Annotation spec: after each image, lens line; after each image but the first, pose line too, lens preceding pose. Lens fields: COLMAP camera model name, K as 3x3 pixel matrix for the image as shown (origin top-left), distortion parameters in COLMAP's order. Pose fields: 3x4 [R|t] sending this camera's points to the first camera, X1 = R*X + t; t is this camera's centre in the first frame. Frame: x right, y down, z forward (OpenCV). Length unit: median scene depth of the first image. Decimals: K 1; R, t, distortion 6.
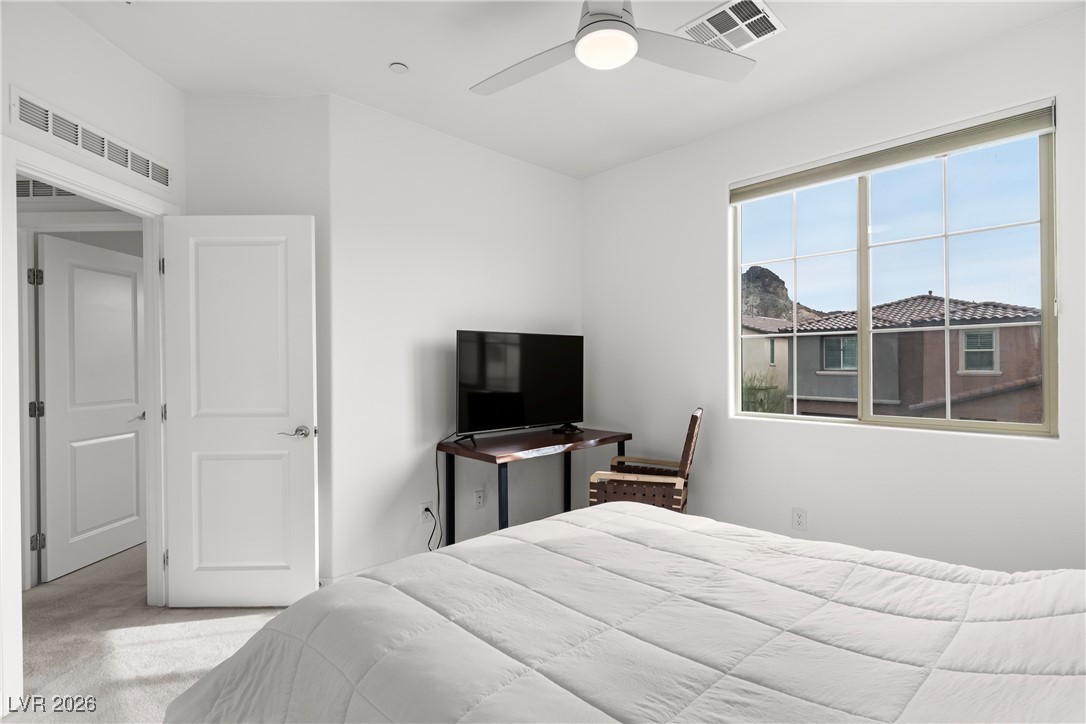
lens RADIAL K [[516.9, 0, 552.4], [0, 516.9, 363.6], [0, 0, 1]] dist [0.001232, 0.000673]
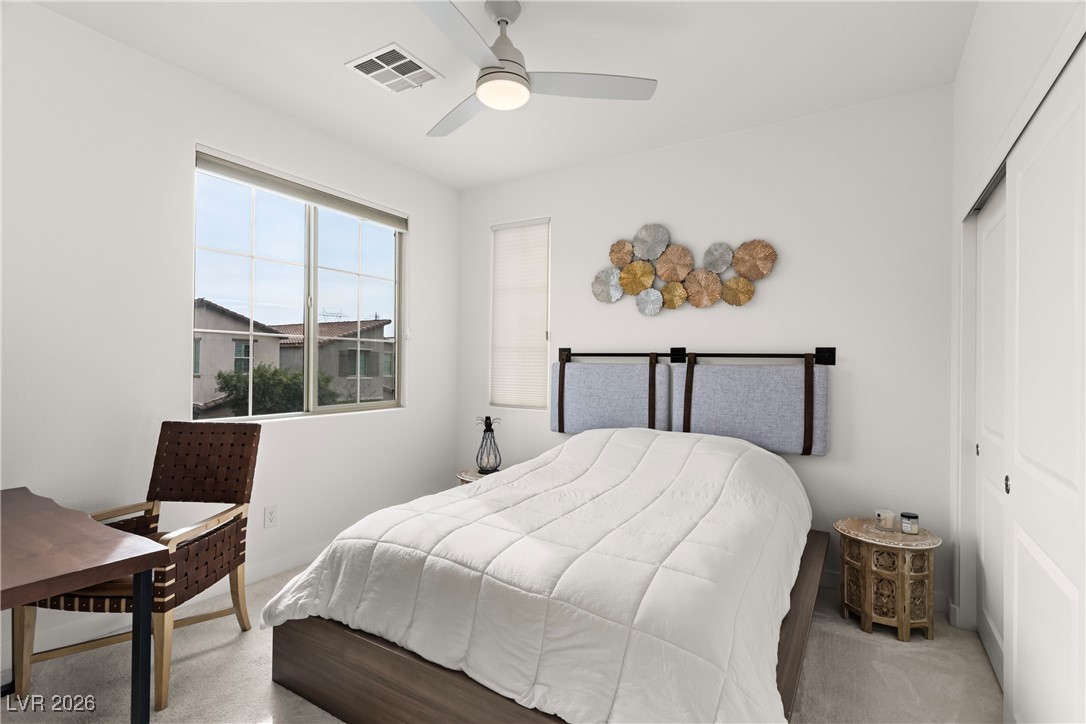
lens RADIAL K [[516.9, 0, 537.0], [0, 516.9, 360.8], [0, 0, 1]] dist [0.001232, 0.000673]
pose [[-0.235577, 0.008907, 0.971815, -0.700863], [-0.005543, 0.999929, -0.010508, 0.002692], [-0.971840, -0.007863, -0.235511, 0.804413]]
